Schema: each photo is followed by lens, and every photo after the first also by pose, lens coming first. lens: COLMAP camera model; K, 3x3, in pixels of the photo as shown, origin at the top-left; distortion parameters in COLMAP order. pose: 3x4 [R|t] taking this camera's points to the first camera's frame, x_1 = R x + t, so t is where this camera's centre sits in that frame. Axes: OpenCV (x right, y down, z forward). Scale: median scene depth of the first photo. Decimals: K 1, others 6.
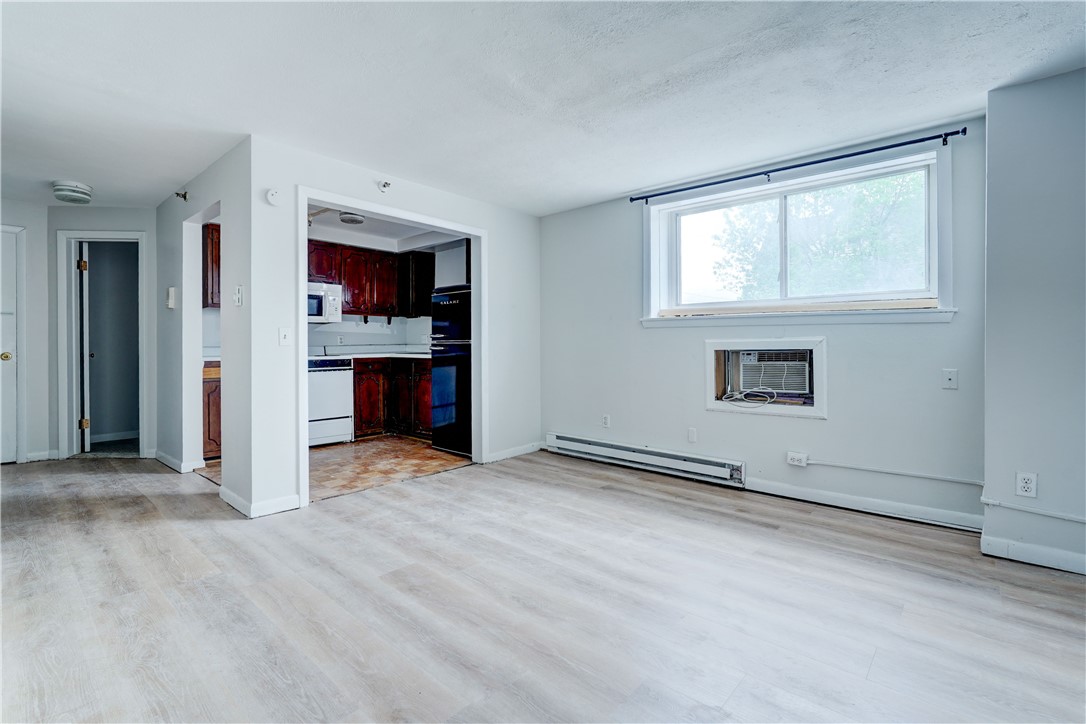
lens RADIAL K [[497.4, 0, 541.7], [0, 497.4, 350.1], [0, 0, 1]] dist [-0.001686, 0.000585]
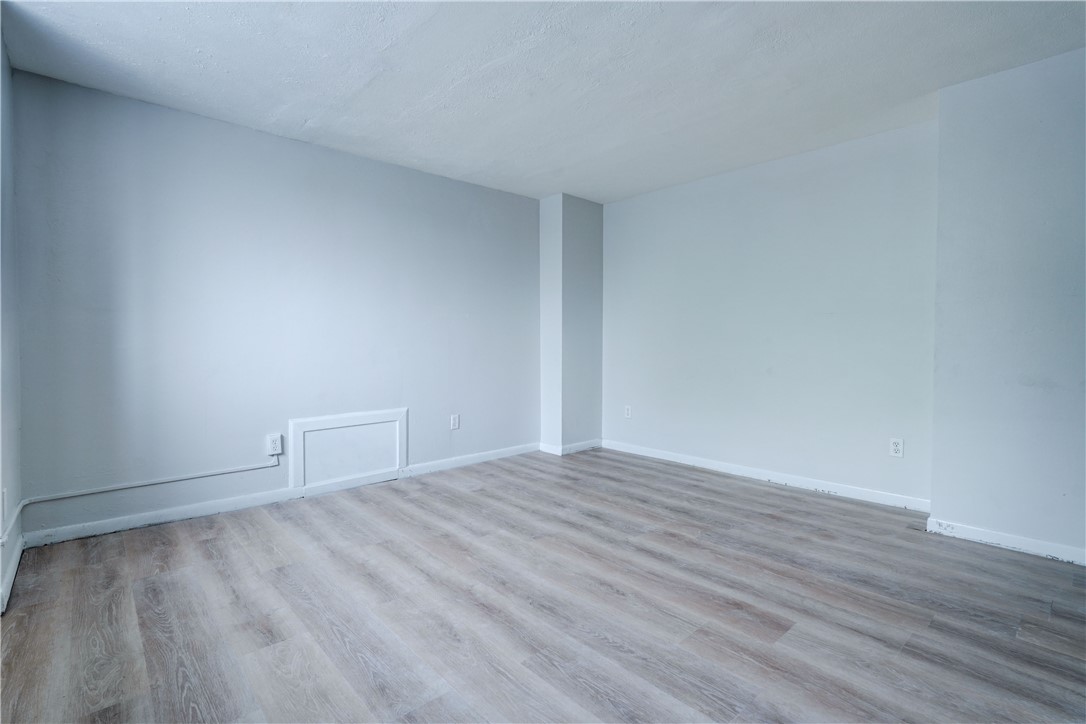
lens RADIAL K [[506.3, 0, 543.5], [0, 506.3, 346.9], [0, 0, 1]] dist [-0.010970, 0.000368]
pose [[-0.994064, -0.003496, 0.108737, -0.004739], [-0.002106, 0.999915, 0.012894, -0.003760], [-0.108773, 0.012589, -0.993987, 1.410489]]
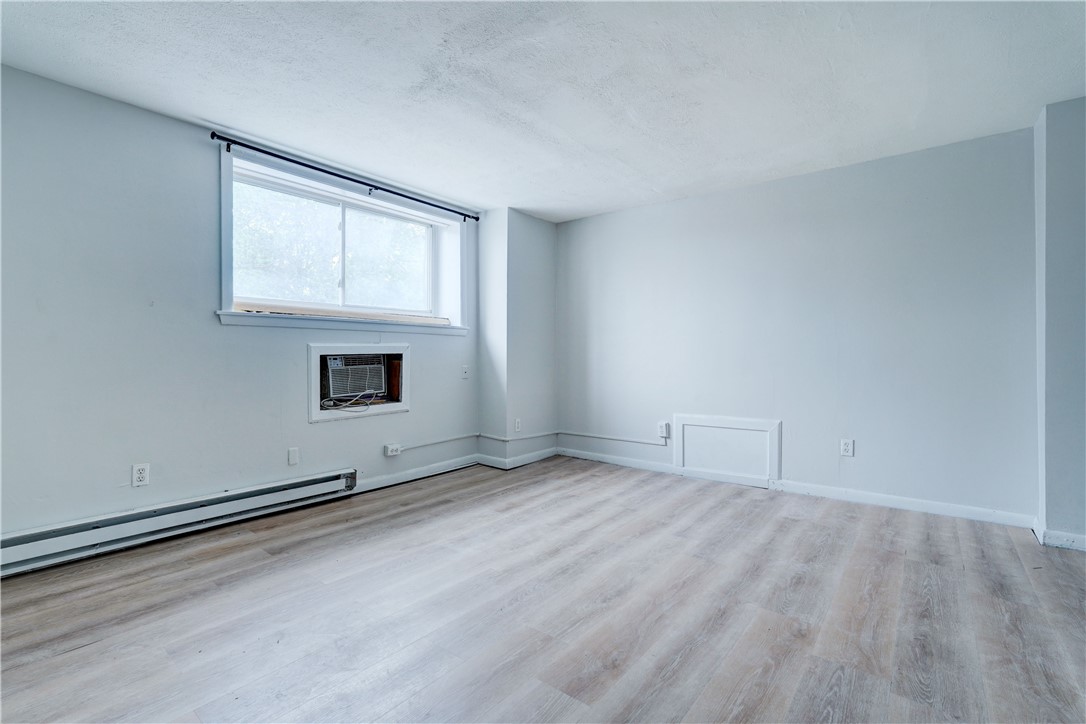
lens RADIAL K [[494.5, 0, 541.2], [0, 494.5, 353.9], [0, 0, 1]] dist [-0.002559, 0.000712]
pose [[-0.059728, -0.001992, 0.998213, -0.733655], [0.002991, 0.999993, 0.002175, -0.003201], [-0.998210, 0.003116, -0.059722, 0.833846]]
